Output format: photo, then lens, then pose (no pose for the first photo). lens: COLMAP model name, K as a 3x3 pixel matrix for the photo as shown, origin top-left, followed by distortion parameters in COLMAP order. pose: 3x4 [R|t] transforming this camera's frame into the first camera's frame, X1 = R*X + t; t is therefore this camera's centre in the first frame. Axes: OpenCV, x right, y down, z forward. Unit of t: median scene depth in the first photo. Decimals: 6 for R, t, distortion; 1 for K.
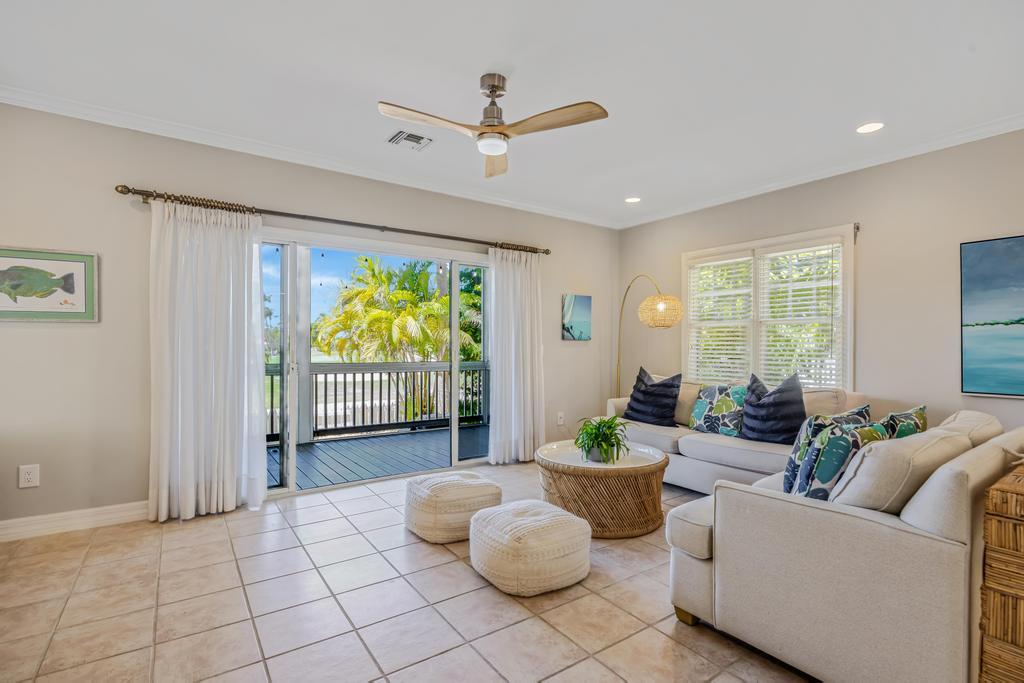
lens RADIAL K [[474.7, 0, 512.0], [0, 474.7, 344.5], [0, 0, 1]] dist [-0.004581, 0.000187]
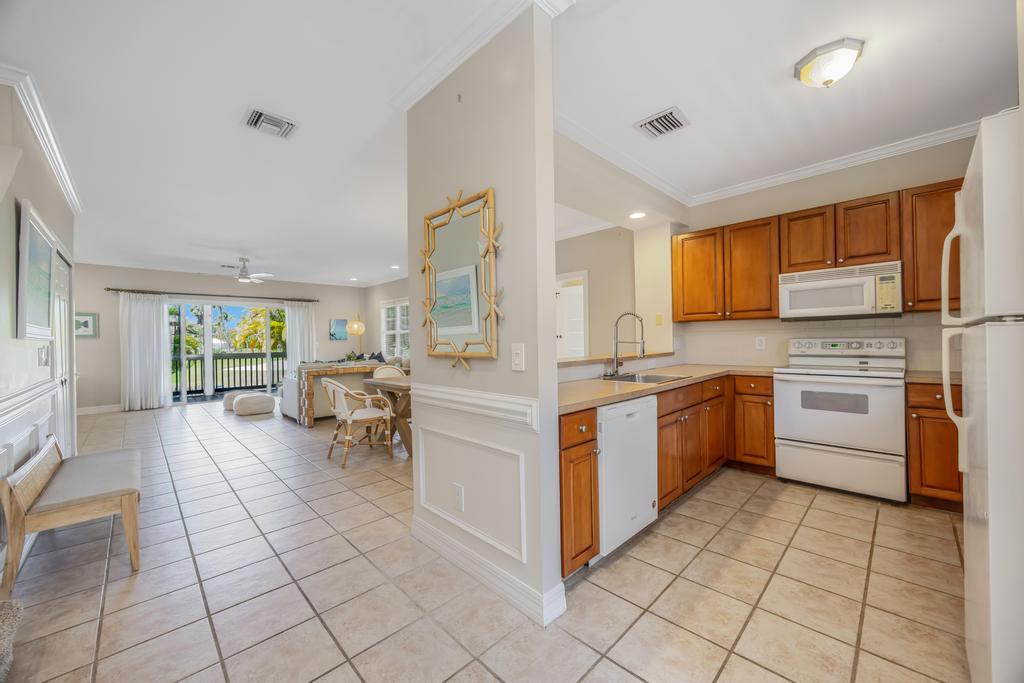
lens RADIAL K [[393.9, 0, 511.8], [0, 393.9, 339.9], [0, 0, 1]] dist [0.000649, -0.000166]
pose [[0.985196, -0.017126, 0.170575, 0.996795], [0.016726, 0.999853, 0.003784, -0.004296], [-0.170615, -0.000875, 0.985337, -1.509773]]
